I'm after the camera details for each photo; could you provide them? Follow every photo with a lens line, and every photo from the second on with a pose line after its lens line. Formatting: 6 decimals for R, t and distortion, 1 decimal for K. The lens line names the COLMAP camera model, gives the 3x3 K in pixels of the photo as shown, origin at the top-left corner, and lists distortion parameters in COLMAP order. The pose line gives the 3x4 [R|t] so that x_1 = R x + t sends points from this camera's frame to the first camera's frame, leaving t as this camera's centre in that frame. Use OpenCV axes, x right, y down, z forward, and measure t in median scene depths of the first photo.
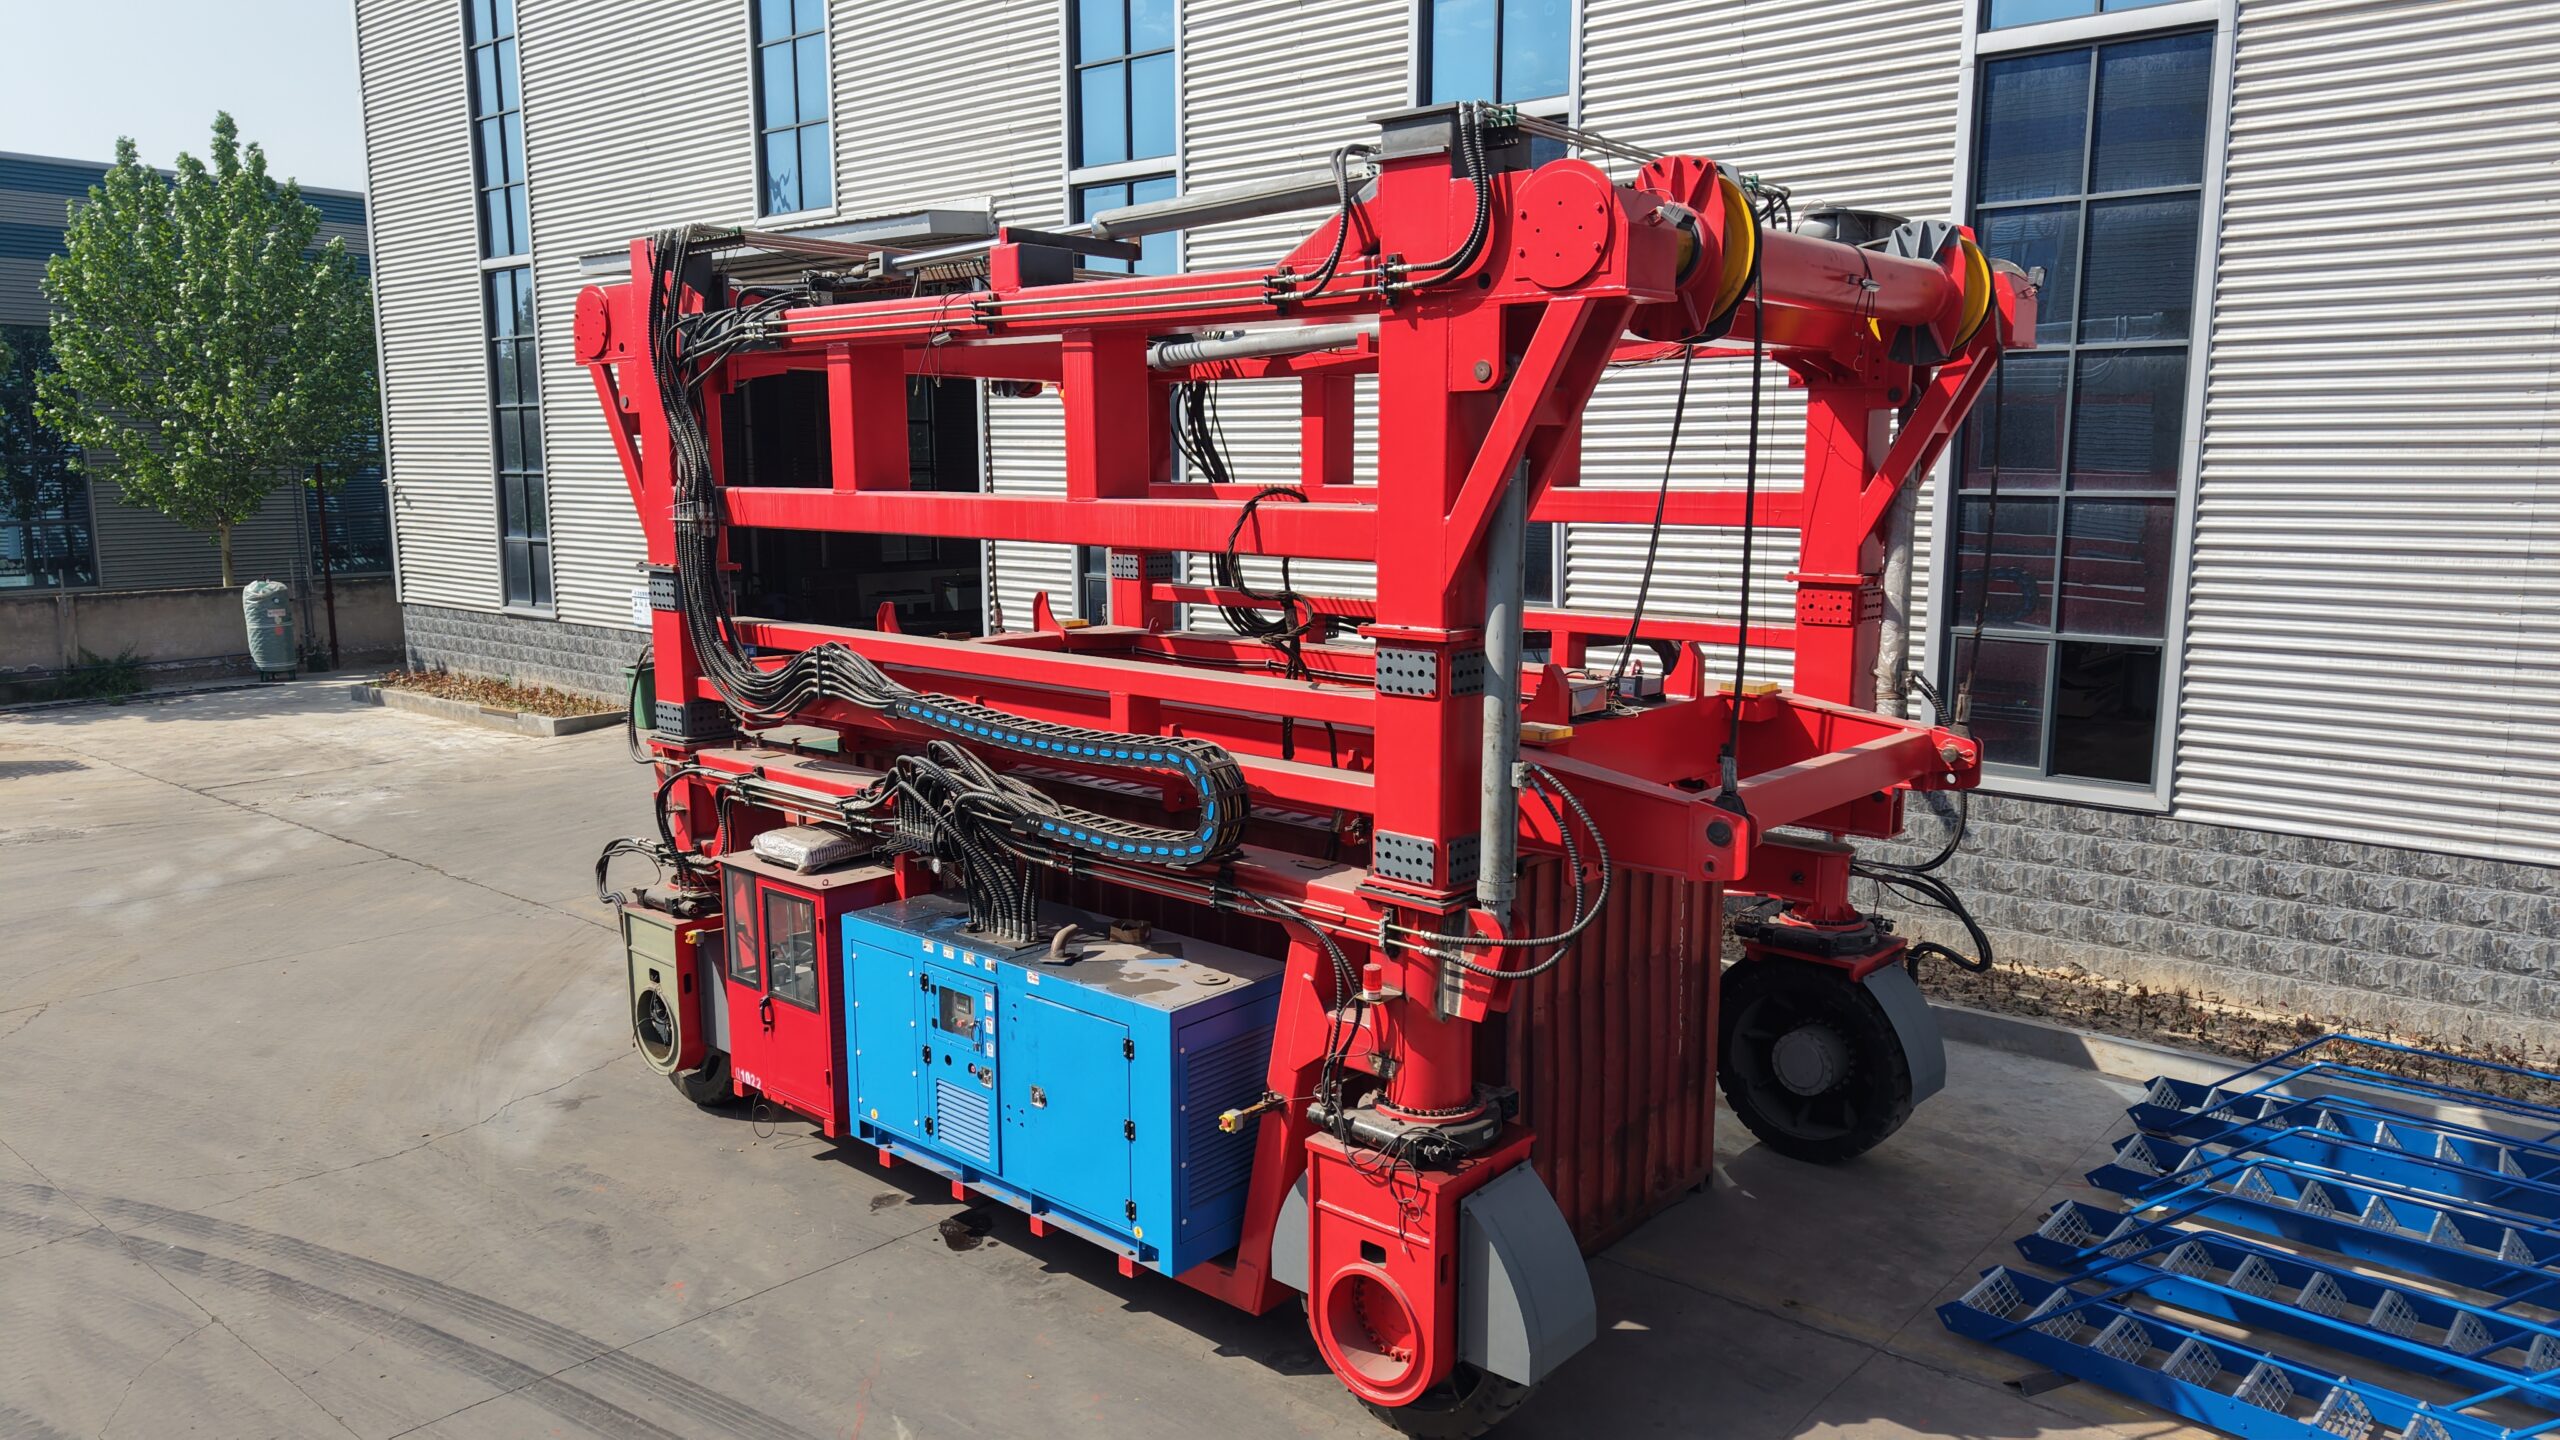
lens RADIAL K [[1717.6, 0, 1327.8], [0, 1717.6, 718.7], [0, 0, 1]] dist [0.031137, -0.048345]
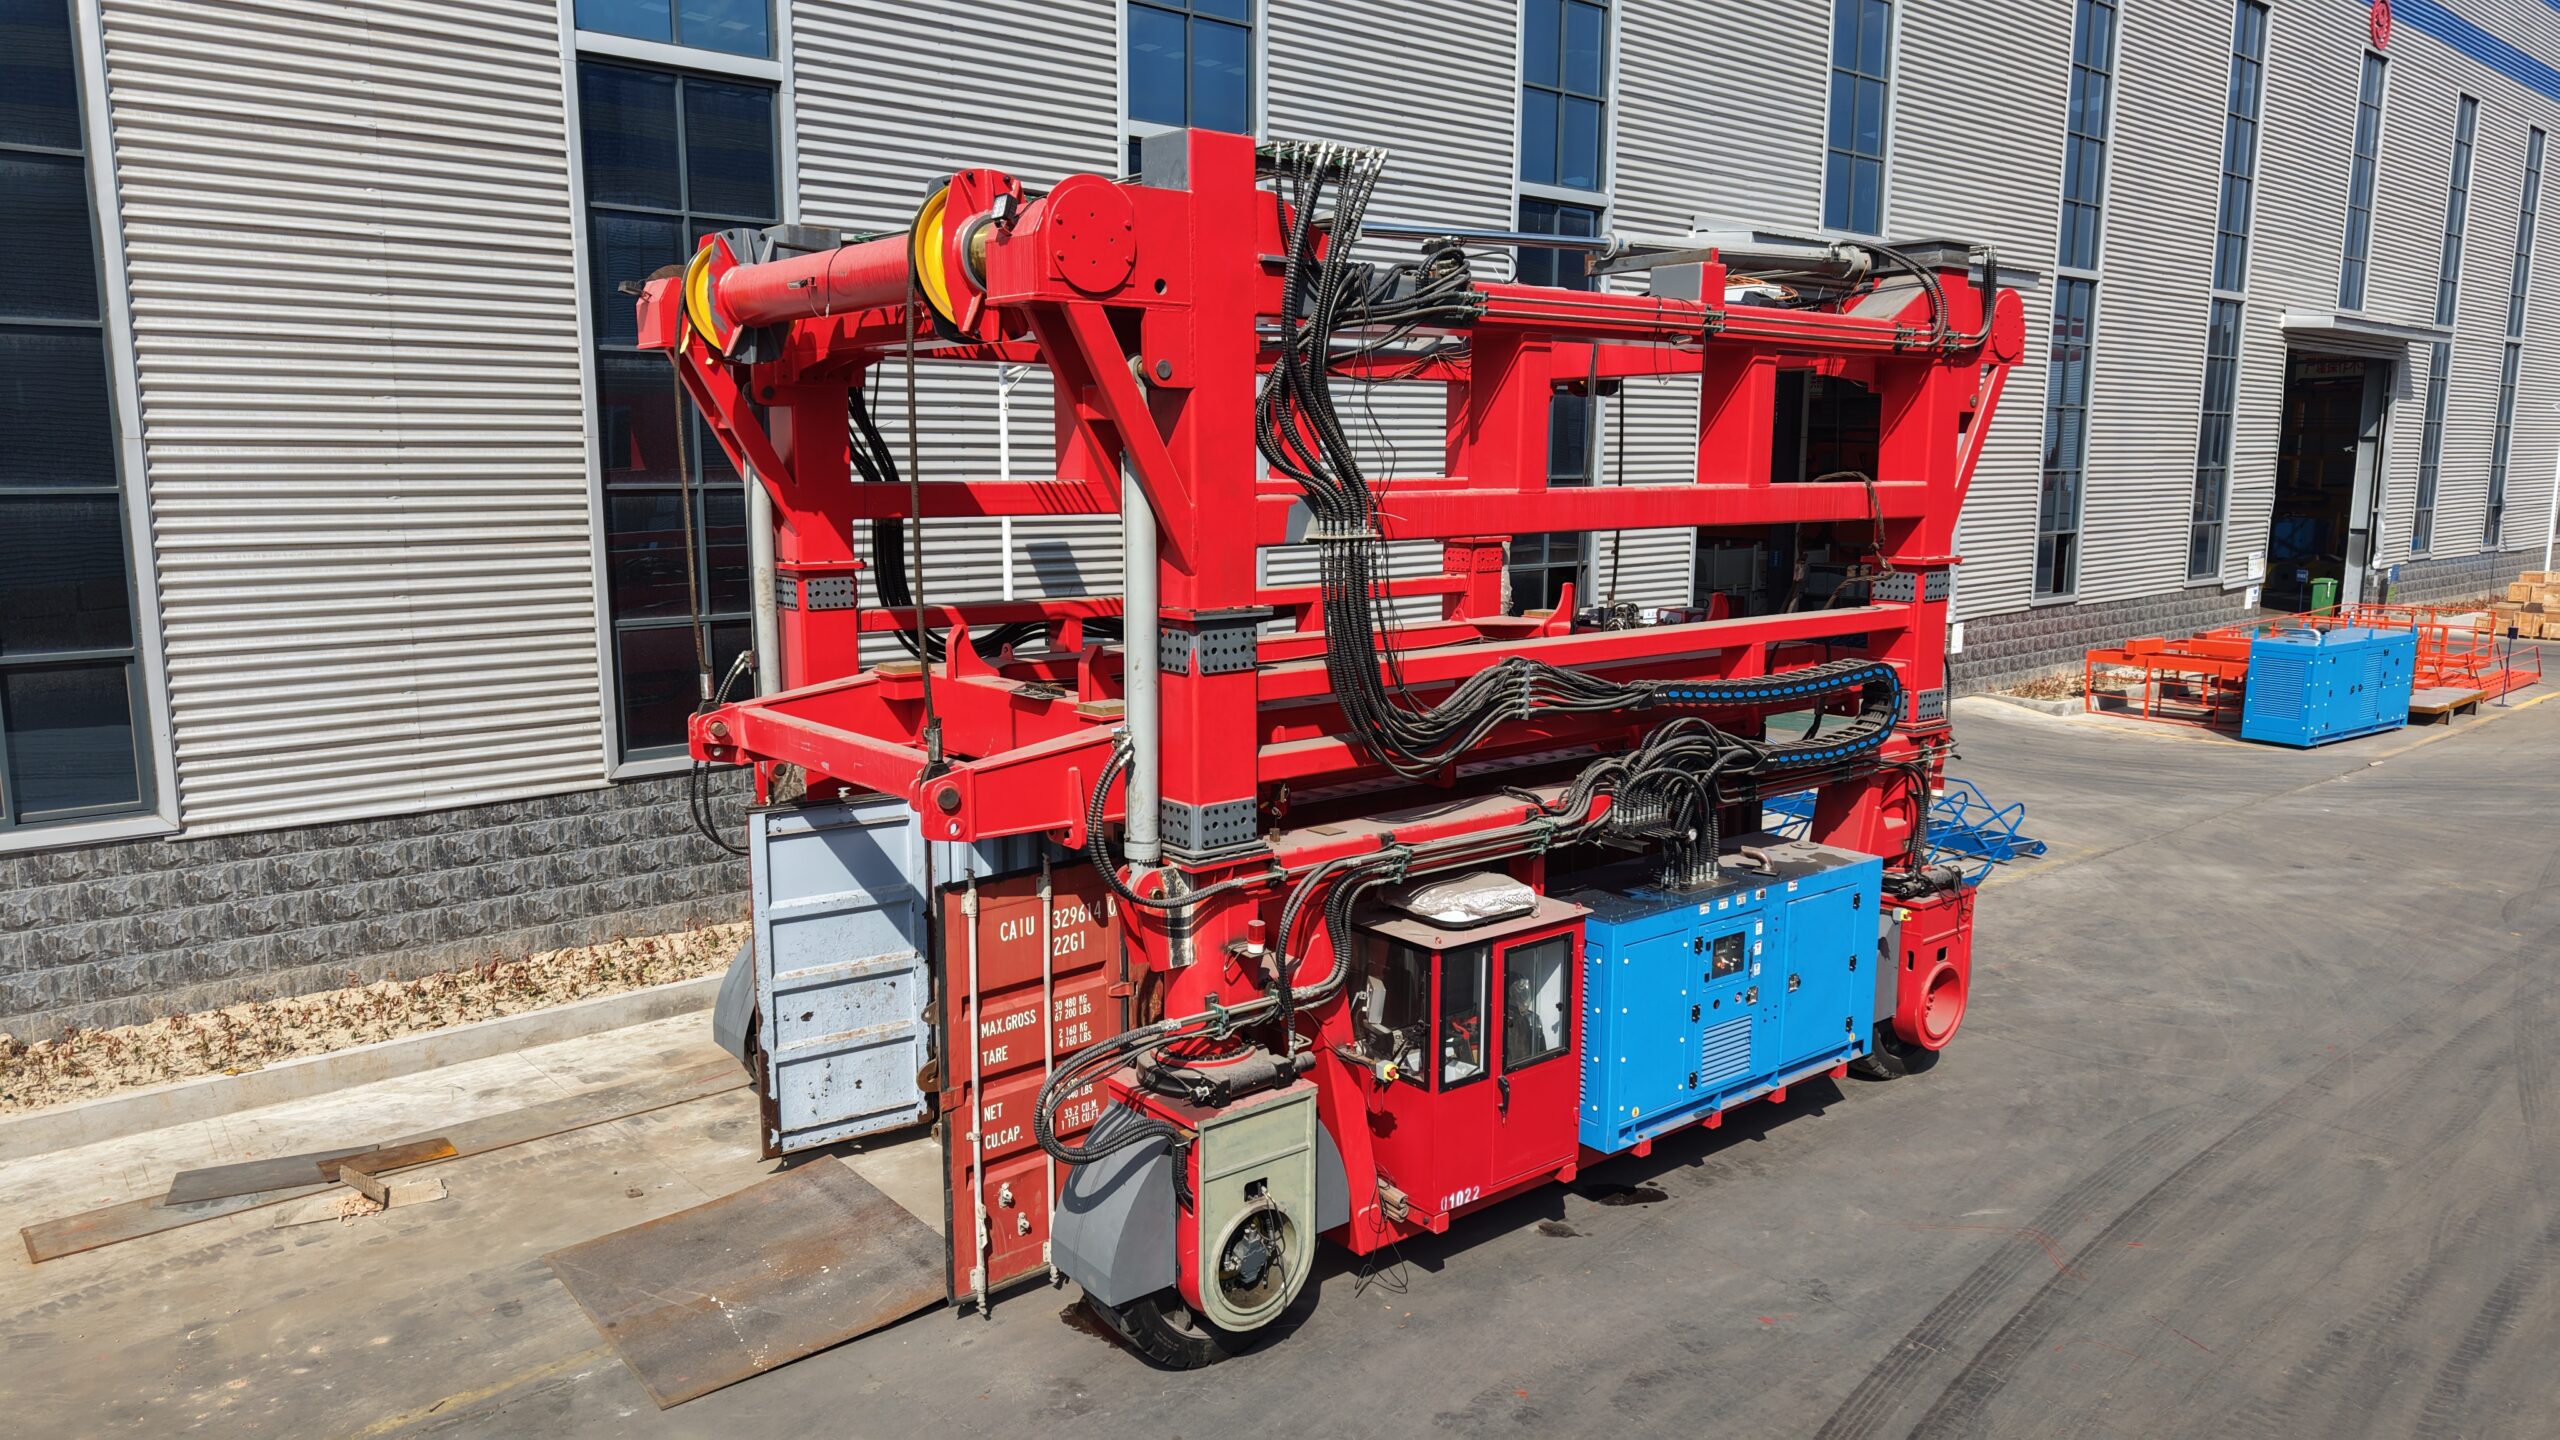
lens RADIAL K [[1684.5, 0, 1280.0], [0, 1684.5, 720.0], [0, 0, 1]] dist [0.008061, 0.001293]
pose [[0.181065, -0.152504, 0.971575, -1.273496], [0.146244, 0.981096, 0.126744, -0.153881], [-0.972537, 0.119138, 0.199944, 1.026758]]
